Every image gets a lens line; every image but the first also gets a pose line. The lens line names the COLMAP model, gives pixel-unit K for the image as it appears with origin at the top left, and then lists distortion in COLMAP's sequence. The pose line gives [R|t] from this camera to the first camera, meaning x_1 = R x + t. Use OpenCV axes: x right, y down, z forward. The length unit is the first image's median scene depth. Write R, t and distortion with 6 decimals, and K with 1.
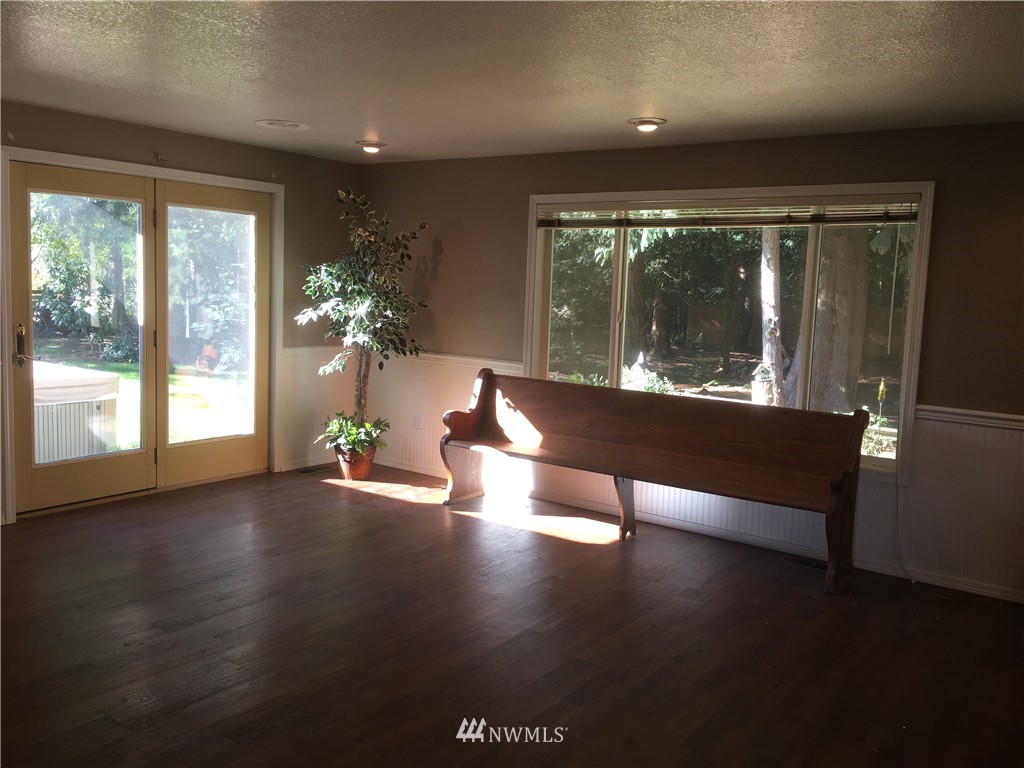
lens RADIAL K [[874.1, 0, 512.0], [0, 874.1, 378.8], [0, 0, 1]] dist [0.054625, -0.078553]
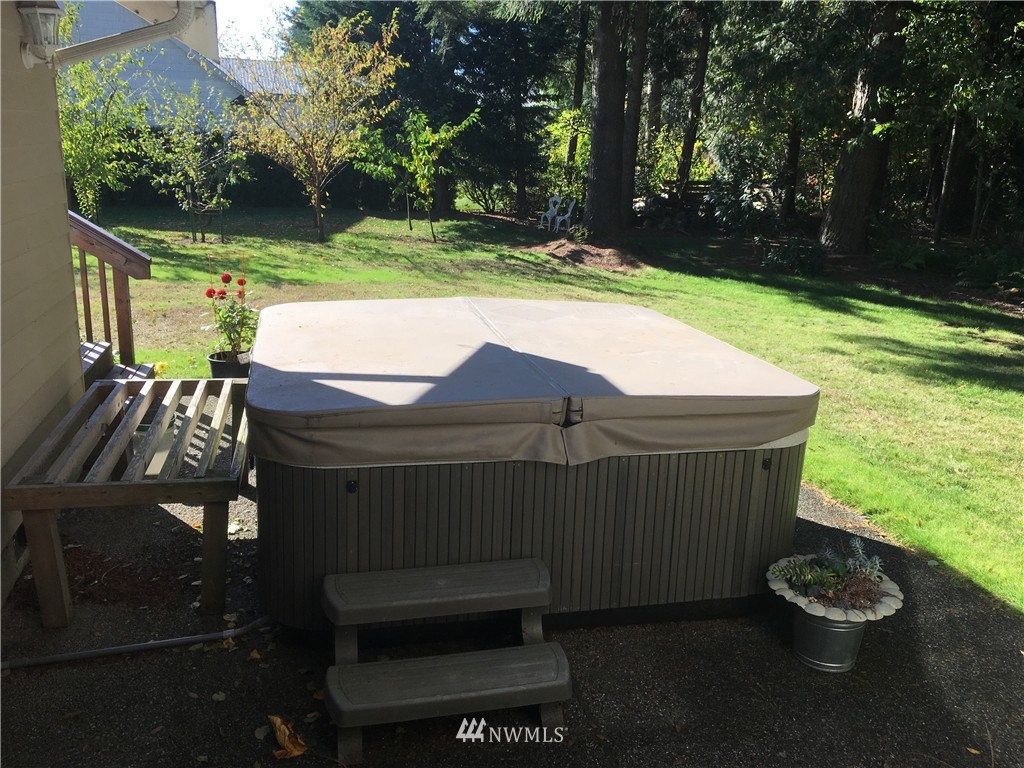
lens RADIAL K [[874.1, 0, 513.7], [0, 874.1, 384.0], [0, 0, 1]] dist [0.054625, -0.078553]
pose [[0.759760, 0.155521, -0.631331, -0.252851], [-0.074549, 0.985406, 0.153028, -0.052662], [0.645916, -0.069199, 0.760265, 0.505909]]
